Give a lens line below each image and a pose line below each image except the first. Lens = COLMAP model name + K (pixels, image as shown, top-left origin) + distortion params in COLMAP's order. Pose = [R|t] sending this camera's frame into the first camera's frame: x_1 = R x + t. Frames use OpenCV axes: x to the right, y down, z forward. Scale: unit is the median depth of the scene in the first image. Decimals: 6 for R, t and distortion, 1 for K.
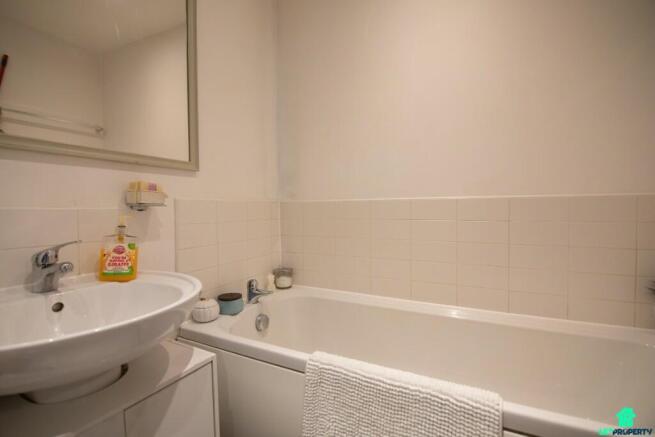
lens RADIAL K [[292.3, 0, 327.5], [0, 292.3, 218.5], [0, 0, 1]] dist [-0.018161, -0.000287]
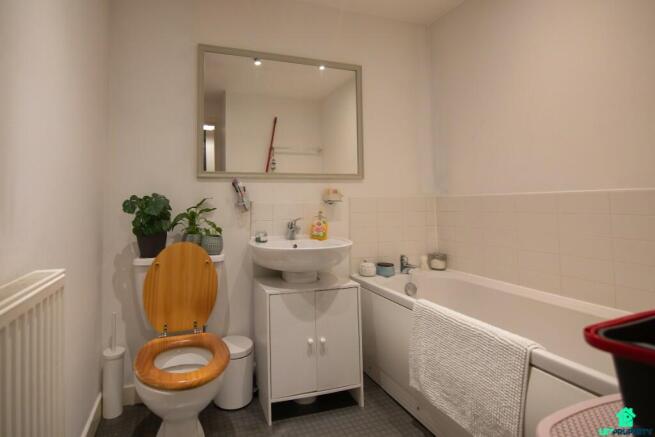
lens RADIAL K [[306.9, 0, 326.8], [0, 306.9, 206.0], [0, 0, 1]] dist [0.029318, -0.000287]
pose [[0.788657, 0.002862, -0.614827, 0.420146], [-0.016893, 0.999713, -0.017015, 0.014220], [0.614602, 0.023806, 0.788478, -0.430143]]
